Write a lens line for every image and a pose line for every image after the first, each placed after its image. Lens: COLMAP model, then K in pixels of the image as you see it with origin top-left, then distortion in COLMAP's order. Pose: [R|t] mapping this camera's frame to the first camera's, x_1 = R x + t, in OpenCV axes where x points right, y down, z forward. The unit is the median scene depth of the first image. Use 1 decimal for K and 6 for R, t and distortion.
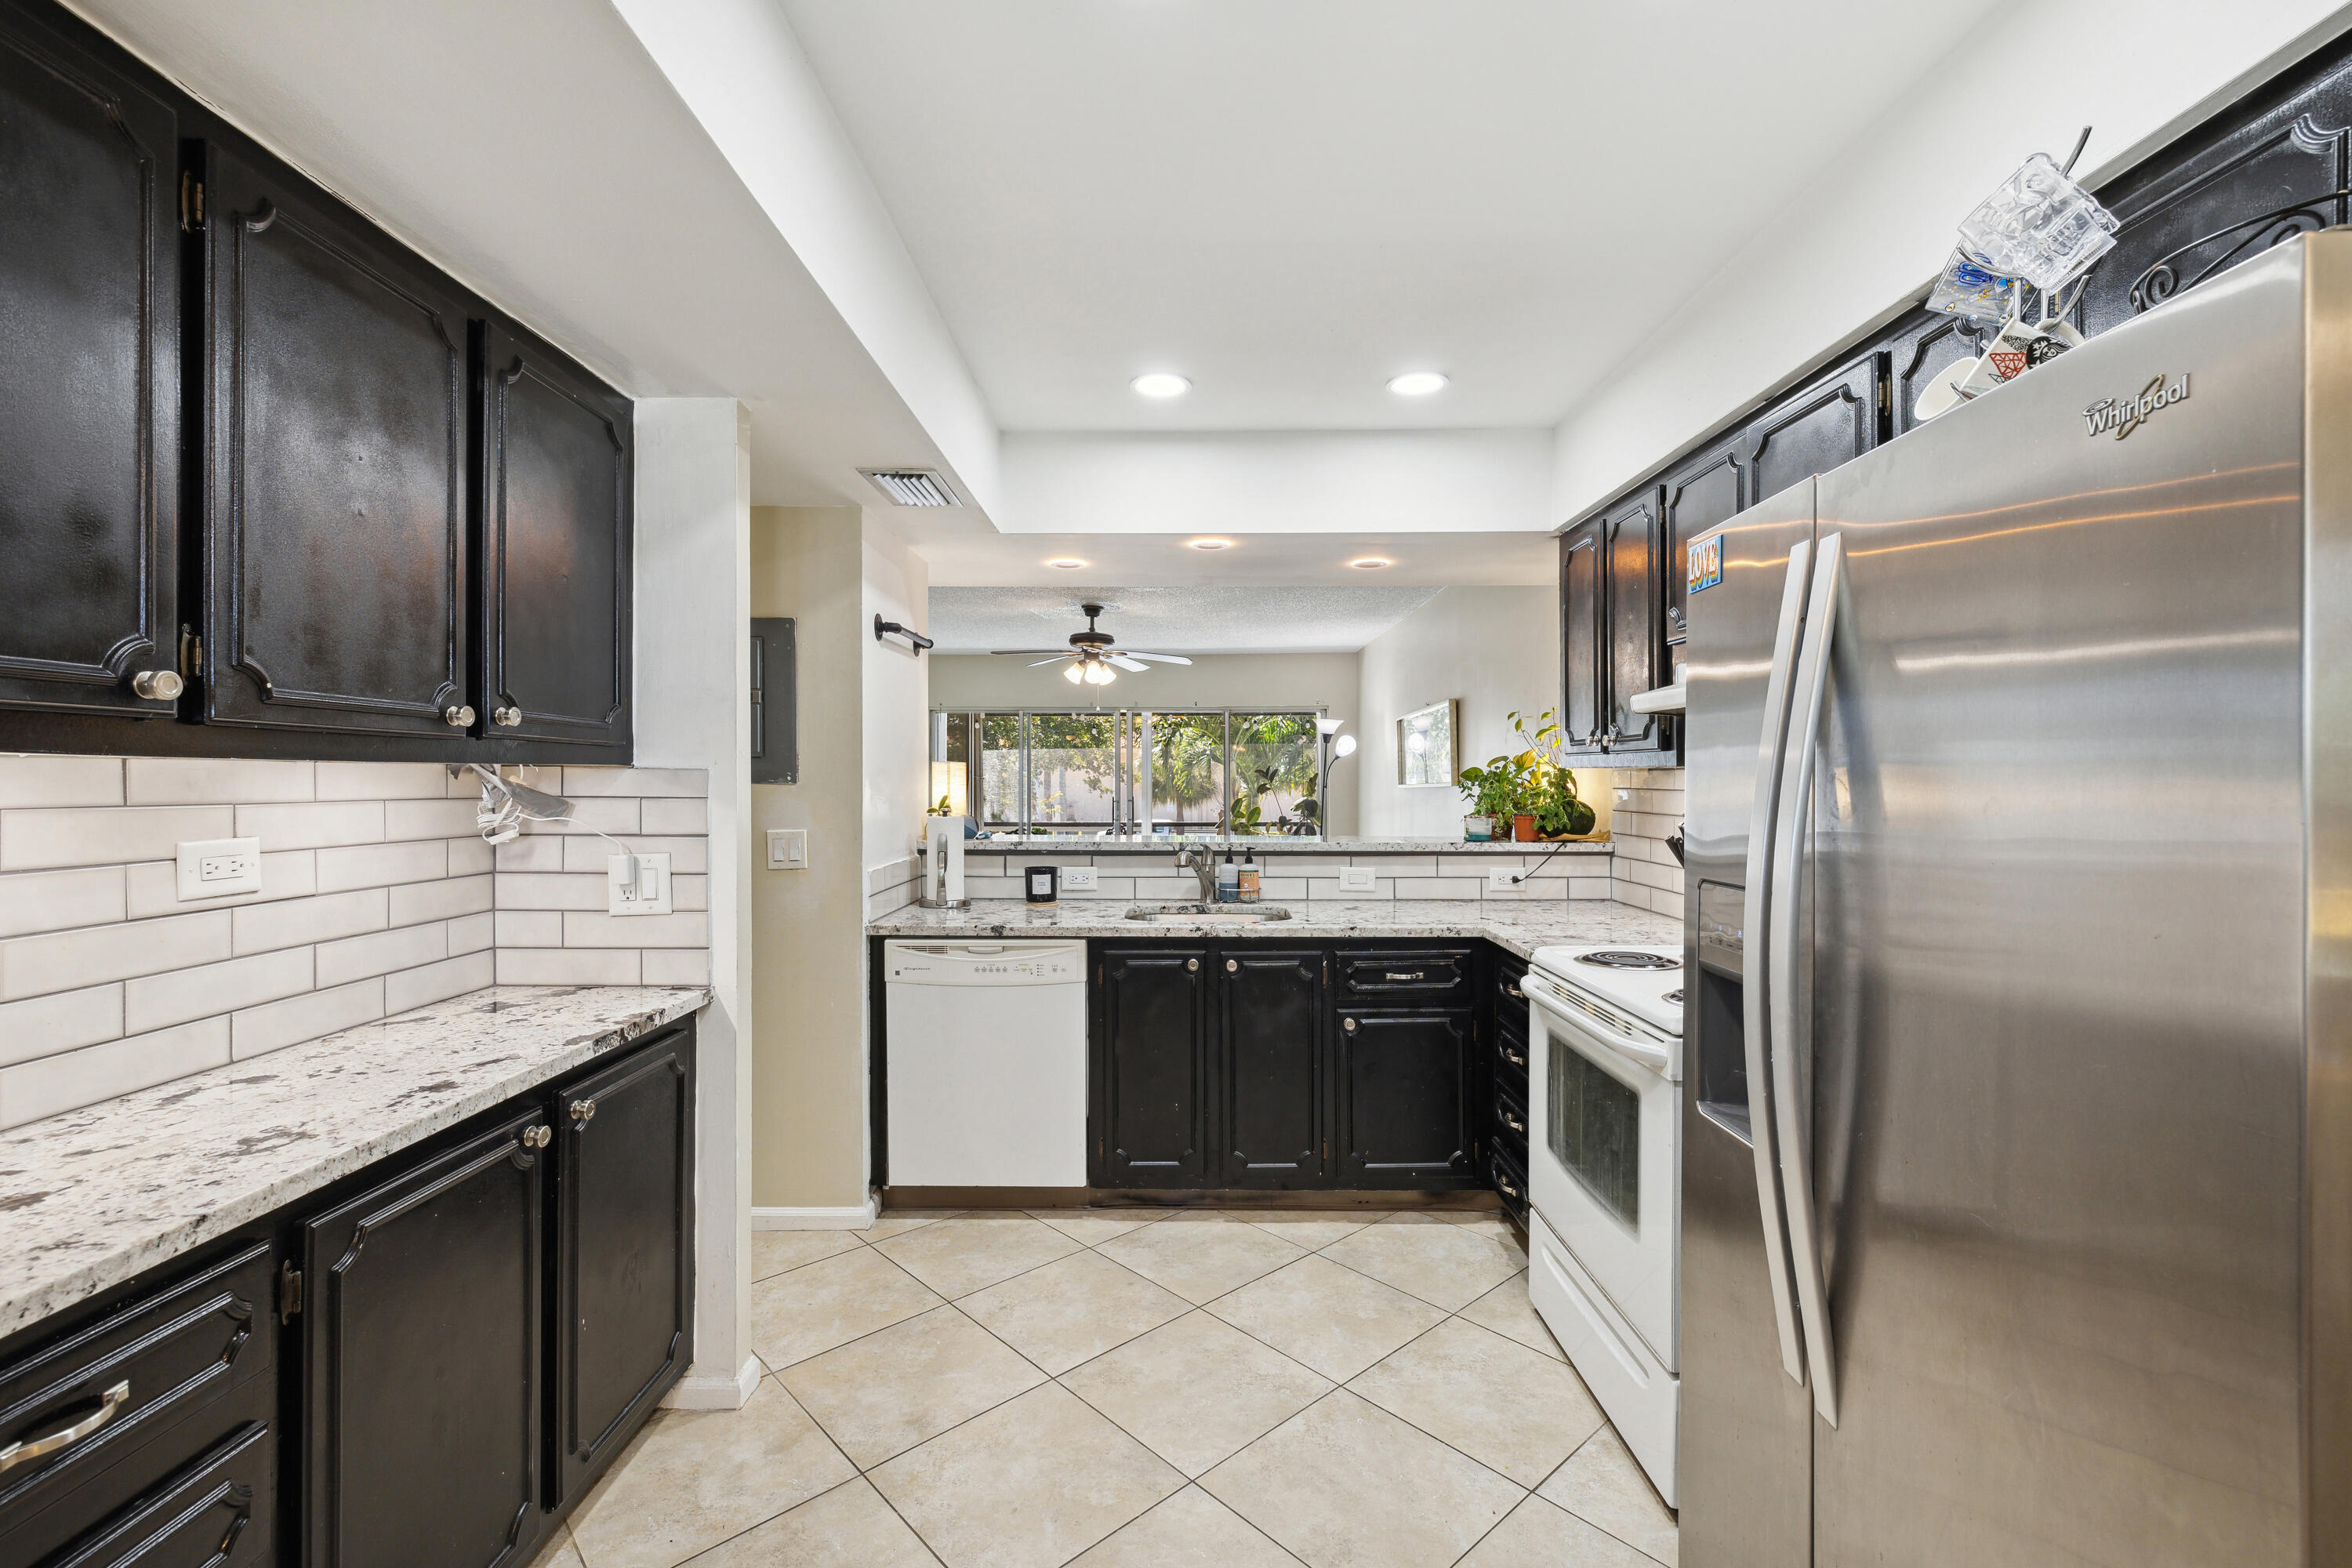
lens RADIAL K [[1056.7, 0, 1175.6], [0, 1056.7, 783.9], [0, 0, 1]] dist [-0.000035, -0.000075]
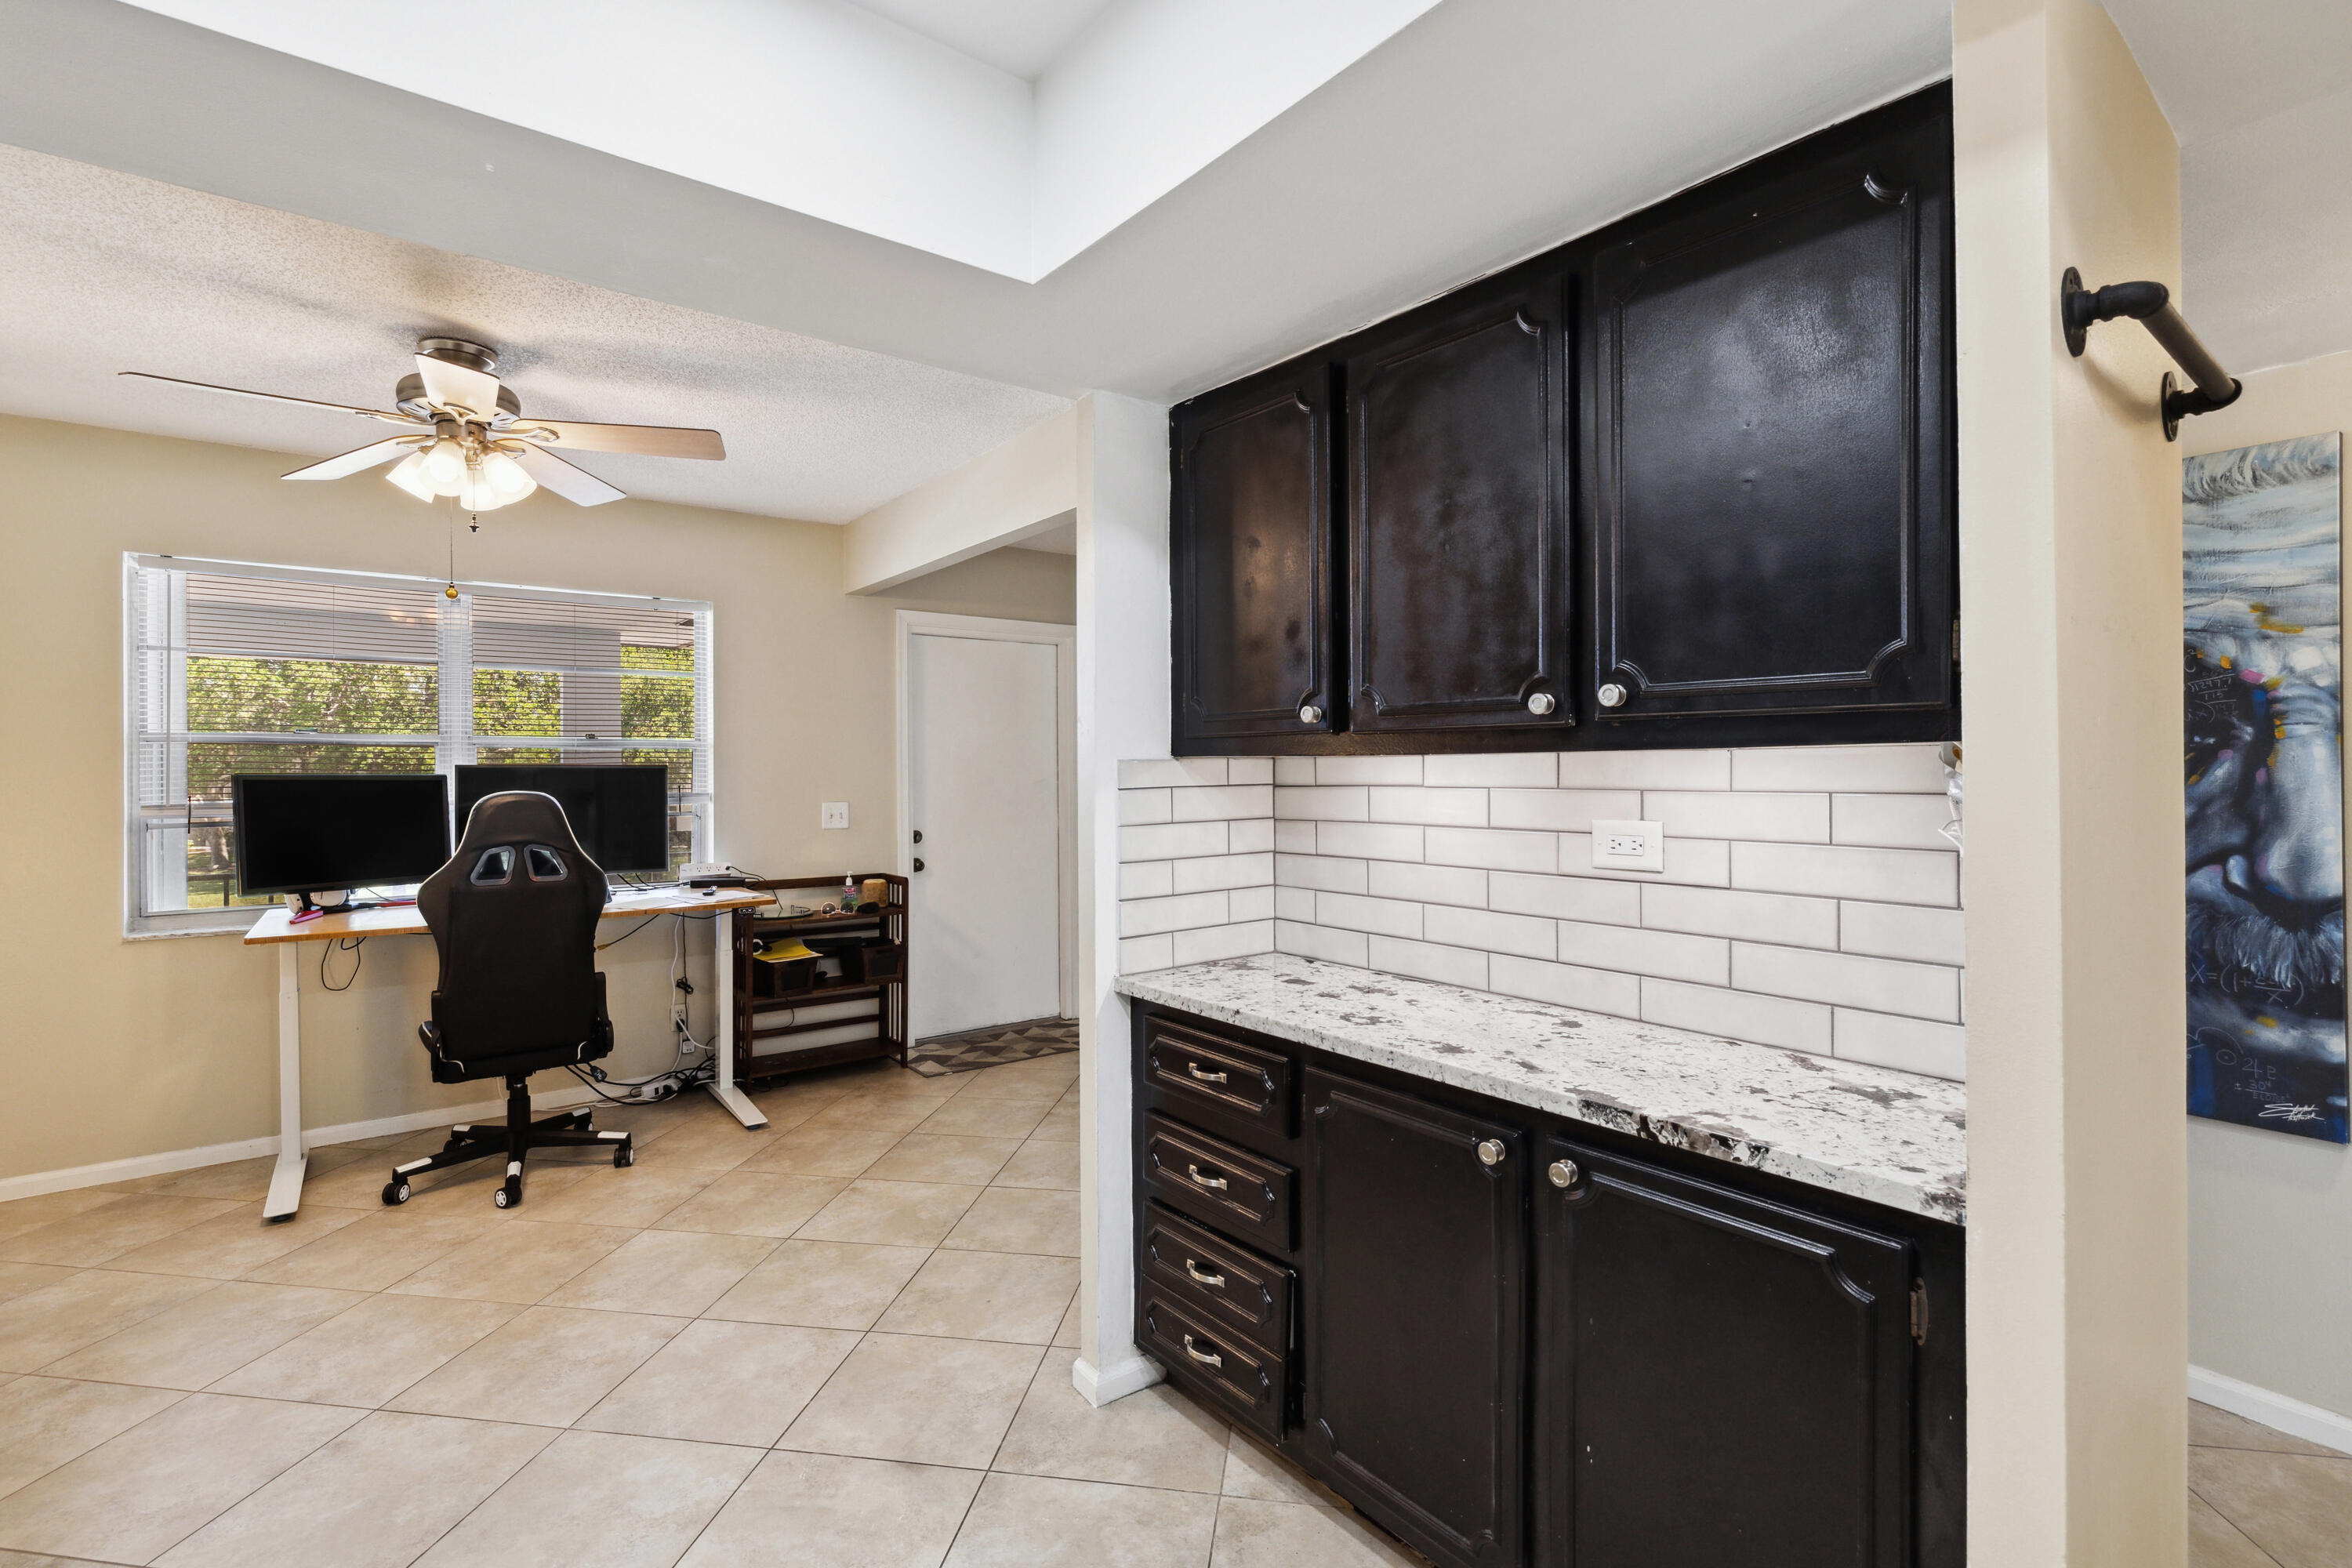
lens RADIAL K [[1056.7, 0, 1162.2], [0, 1056.7, 770.5], [0, 0, 1]] dist [-0.000035, -0.000075]
pose [[-0.782028, 0.001189, -0.623242, 0.210529], [-0.001542, 0.999991, 0.003843, -0.005571], [0.623241, 0.003966, -0.782020, 1.609473]]
